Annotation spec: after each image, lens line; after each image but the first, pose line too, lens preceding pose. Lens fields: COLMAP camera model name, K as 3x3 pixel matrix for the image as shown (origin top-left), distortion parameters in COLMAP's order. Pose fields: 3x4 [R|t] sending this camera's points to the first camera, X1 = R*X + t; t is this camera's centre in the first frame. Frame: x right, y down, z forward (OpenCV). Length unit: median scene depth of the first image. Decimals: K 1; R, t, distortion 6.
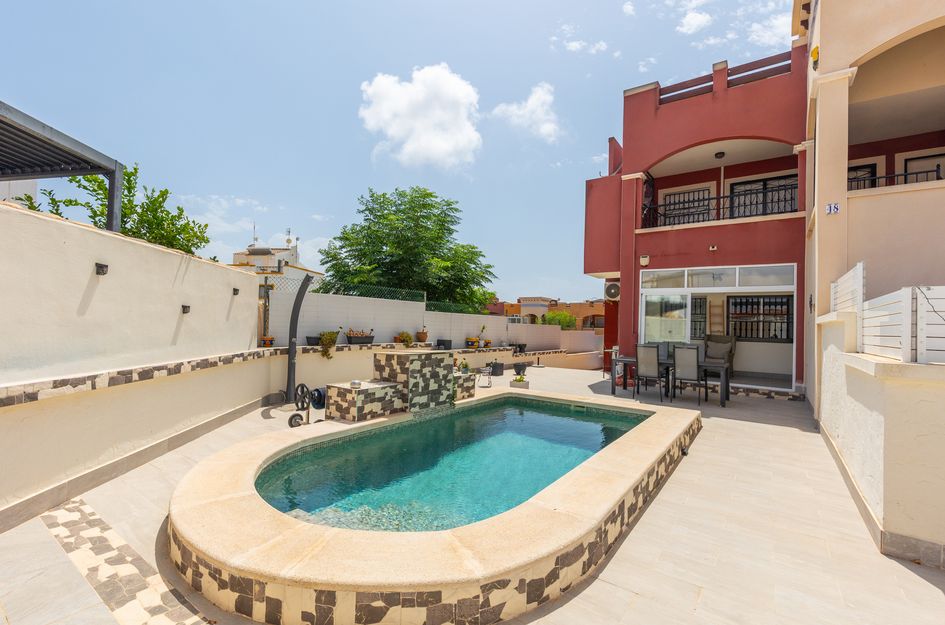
lens RADIAL K [[420.3, 0, 466.4], [0, 420.3, 317.1], [0, 0, 1]] dist [0.009125, -0.002542]
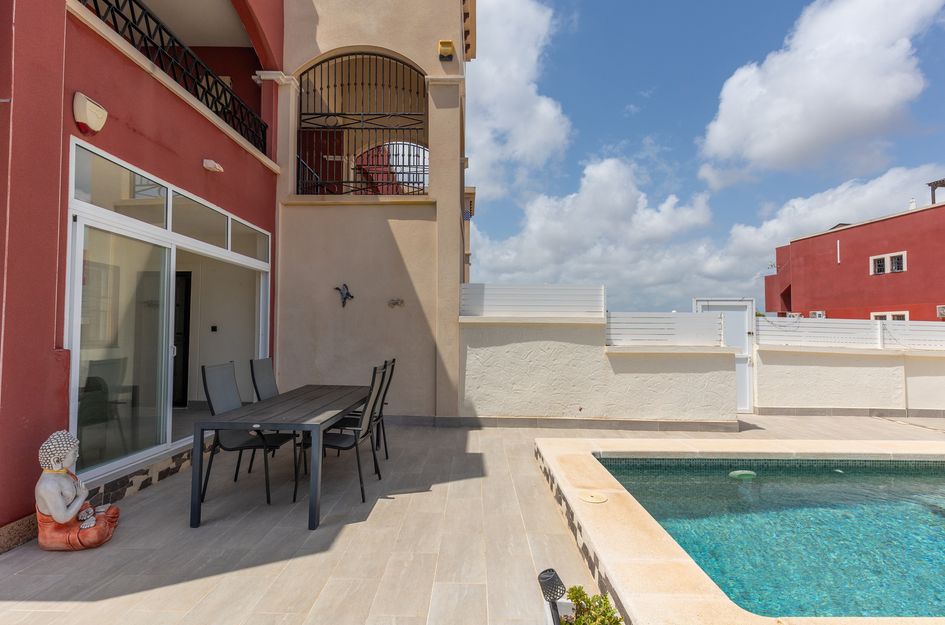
lens RADIAL K [[420.3, 0, 462.5], [0, 420.3, 317.2], [0, 0, 1]] dist [0.009125, -0.002542]
pose [[-0.585865, -0.003919, 0.810400, 0.008949], [-0.036099, 0.999122, -0.021265, 0.018474], [-0.809605, -0.041713, -0.585492, 1.219968]]
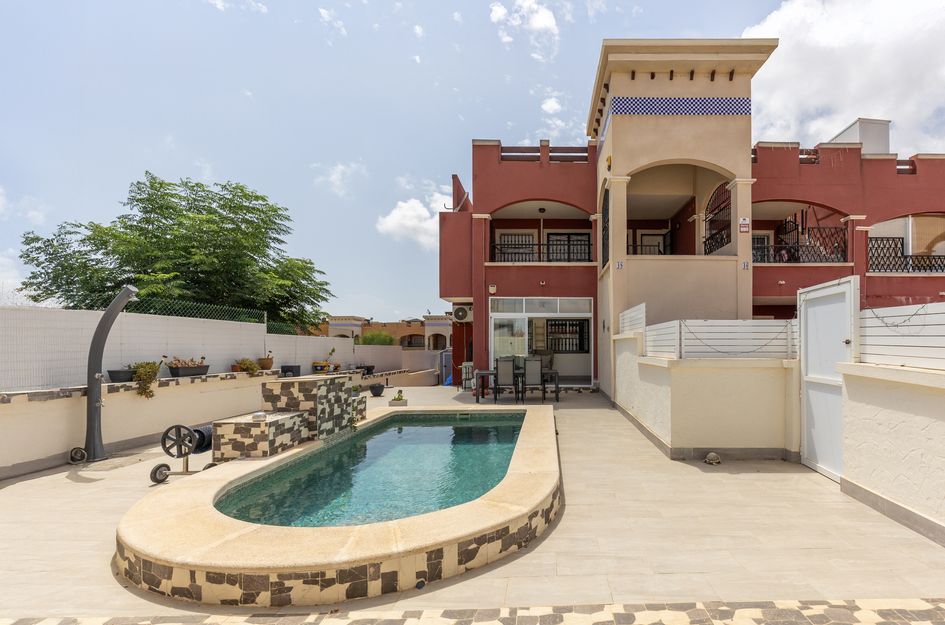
lens RADIAL K [[420.3, 0, 552.7], [0, 420.3, 343.3], [0, 0, 1]] dist [0.009125, -0.002542]
pose [[0.799380, -0.026218, 0.600253, -0.196700], [0.016468, 0.999628, 0.021732, -0.005102], [-0.600600, -0.007487, 0.799515, -0.065656]]
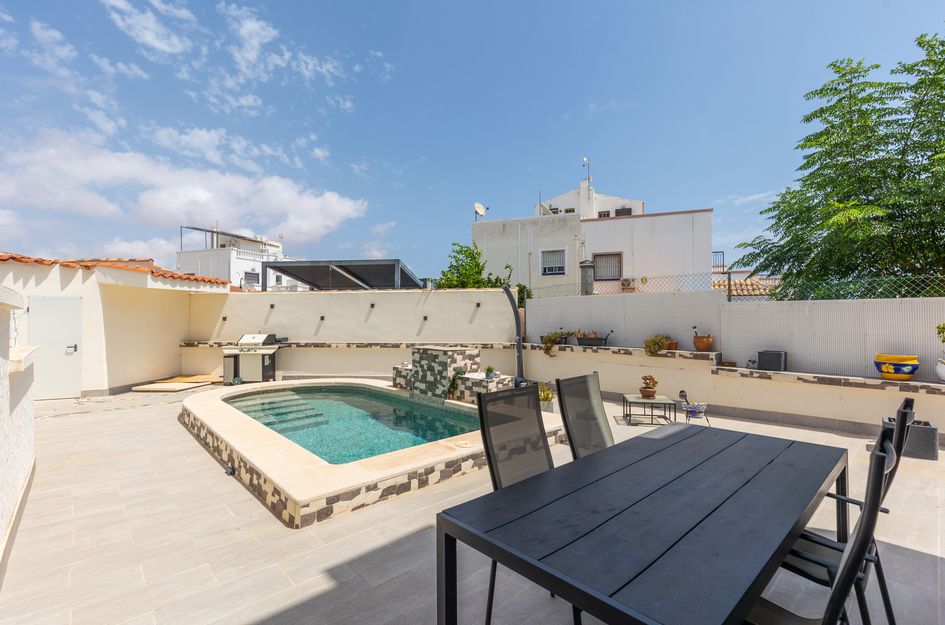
lens RADIAL K [[420.3, 0, 472.6], [0, 420.3, 310.2], [0, 0, 1]] dist [0.009125, -0.002542]
pose [[-0.189904, -0.046793, -0.980687, 0.774123], [0.017217, 0.998551, -0.050979, 0.030425], [0.981652, -0.026566, -0.188823, 1.001167]]
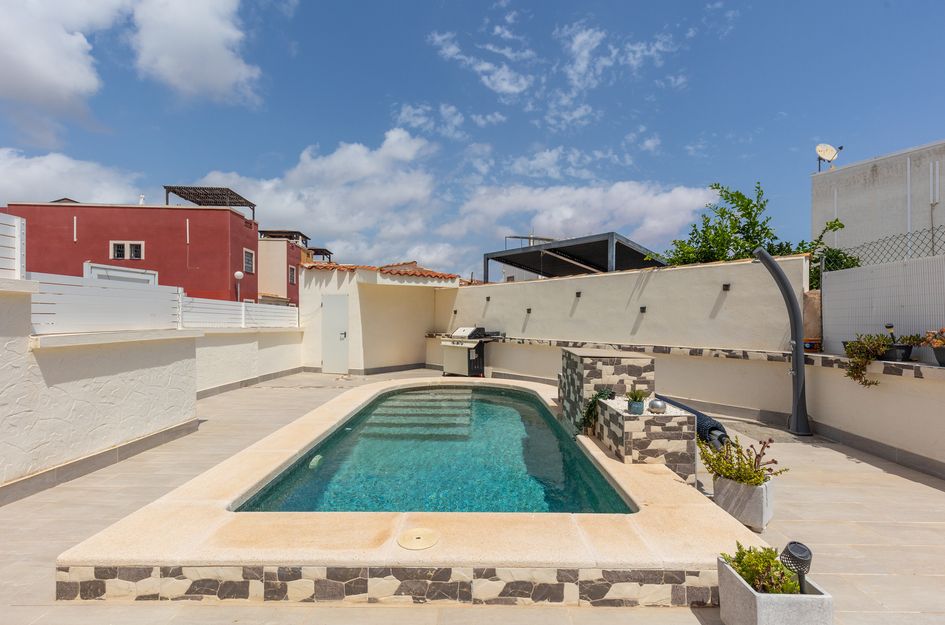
lens RADIAL K [[420.3, 0, 475.3], [0, 420.3, 327.6], [0, 0, 1]] dist [0.009125, -0.002542]
pose [[-0.805837, -0.012925, -0.591997, 0.384426], [-0.010768, 0.999916, -0.007173, 0.036051], [0.592040, 0.000595, -0.805908, 1.130216]]
